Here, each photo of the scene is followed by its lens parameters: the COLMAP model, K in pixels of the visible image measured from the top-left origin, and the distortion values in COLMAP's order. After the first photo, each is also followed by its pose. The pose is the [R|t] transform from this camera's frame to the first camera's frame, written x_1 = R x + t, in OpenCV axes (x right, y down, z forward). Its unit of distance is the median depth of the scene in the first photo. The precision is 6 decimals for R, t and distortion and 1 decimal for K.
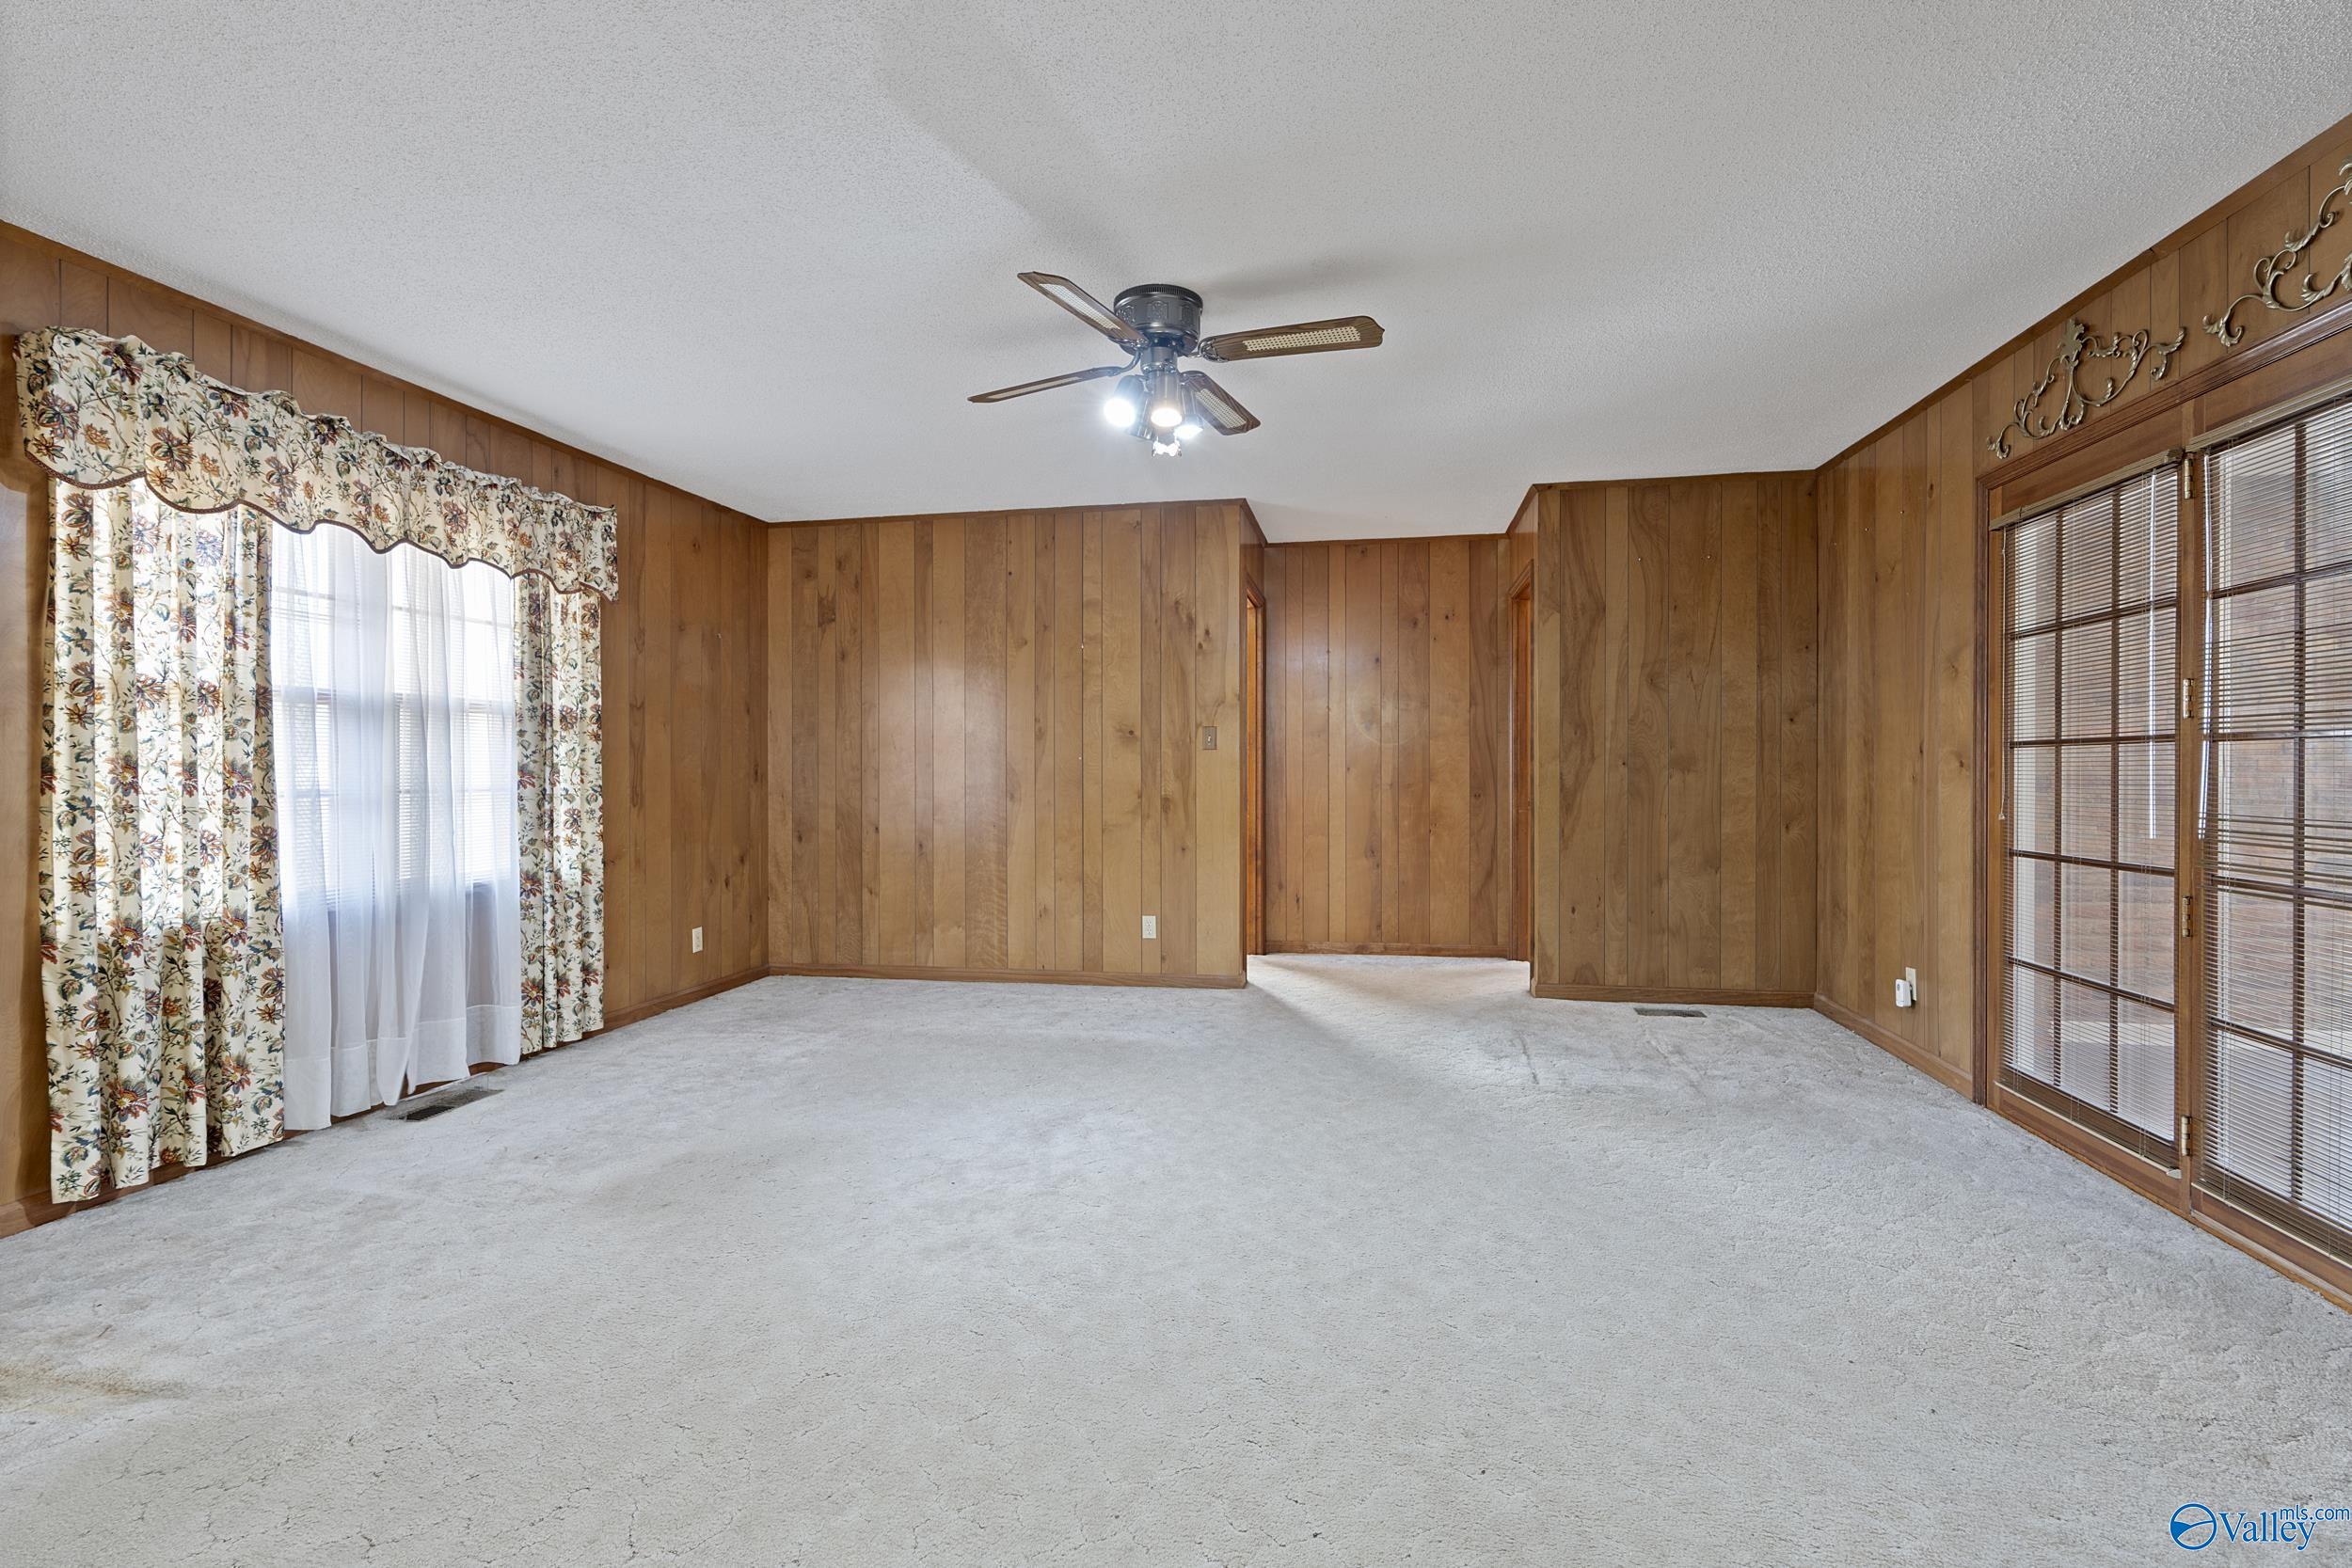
lens RADIAL K [[1070.2, 0, 1188.2], [0, 1070.2, 800.5], [0, 0, 1]] dist [-0.008508, 0.003213]
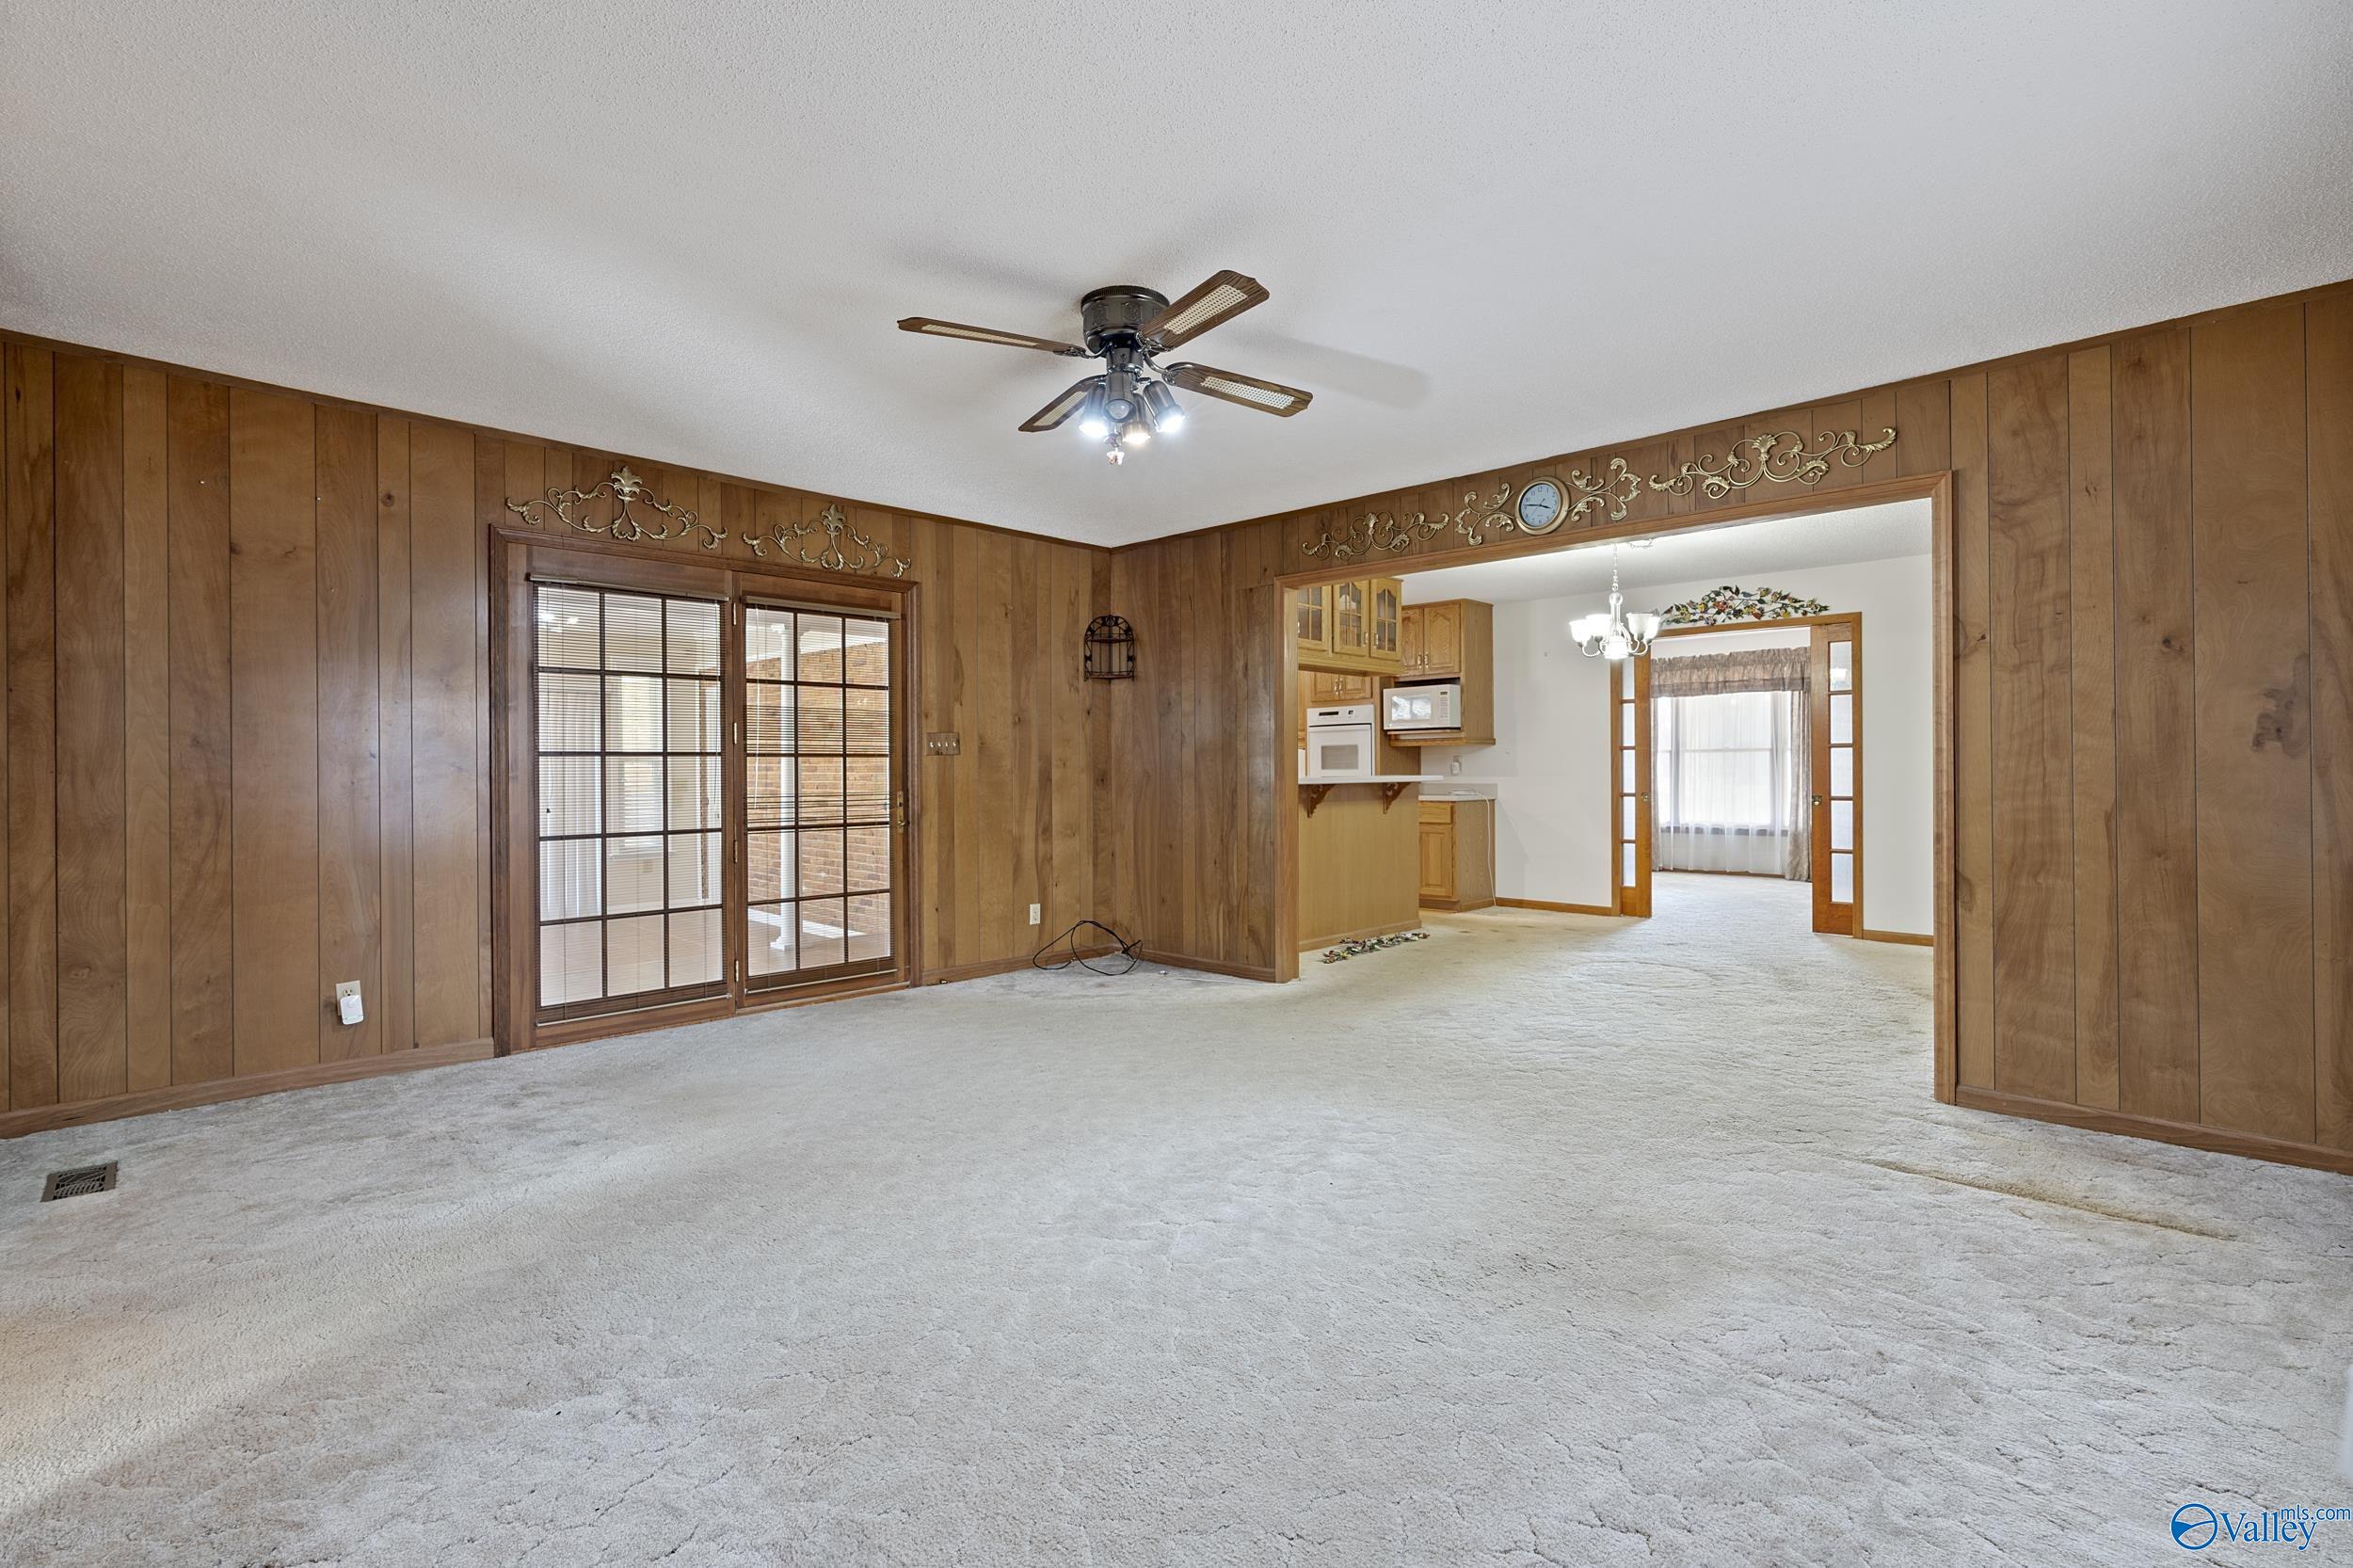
lens RADIAL K [[1070.8, 0, 1171.0], [0, 1070.8, 766.8], [0, 0, 1]] dist [-0.008508, 0.003213]
pose [[-0.828799, 0.002235, 0.559542, -0.704576], [0.016898, 0.999636, 0.021036, -0.061523], [-0.559291, 0.026890, -0.828535, 2.041202]]
